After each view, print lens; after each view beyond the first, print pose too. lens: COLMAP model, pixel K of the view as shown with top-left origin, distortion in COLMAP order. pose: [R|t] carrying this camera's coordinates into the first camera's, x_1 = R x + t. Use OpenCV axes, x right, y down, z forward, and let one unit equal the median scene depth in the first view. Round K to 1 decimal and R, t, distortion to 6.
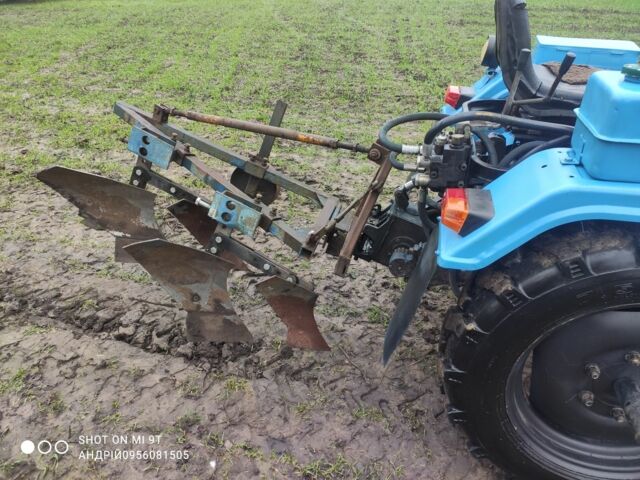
lens RADIAL K [[473.7, 0, 318.8], [0, 473.7, 237.5], [0, 0, 1]] dist [0.038984, -0.060187]
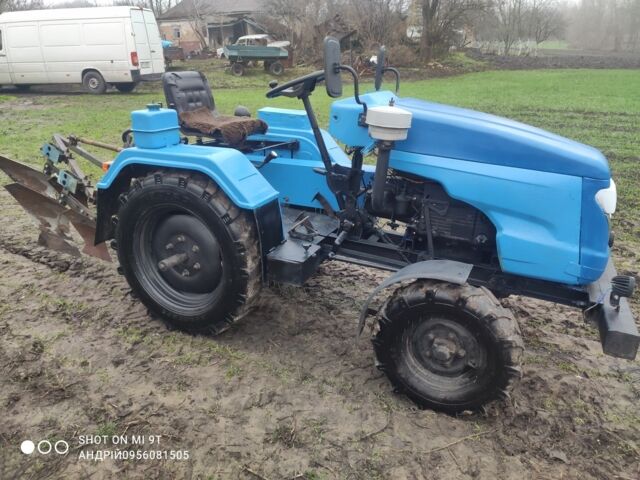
lens RADIAL K [[473.7, 0, 319.6], [0, 473.7, 240.5], [0, 0, 1]] dist [0.038984, -0.060187]
pose [[0.976049, 0.071978, -0.205299, 1.132276], [-0.107209, 0.980278, -0.166015, 0.364759], [0.189300, 0.184048, 0.964516, -0.594376]]
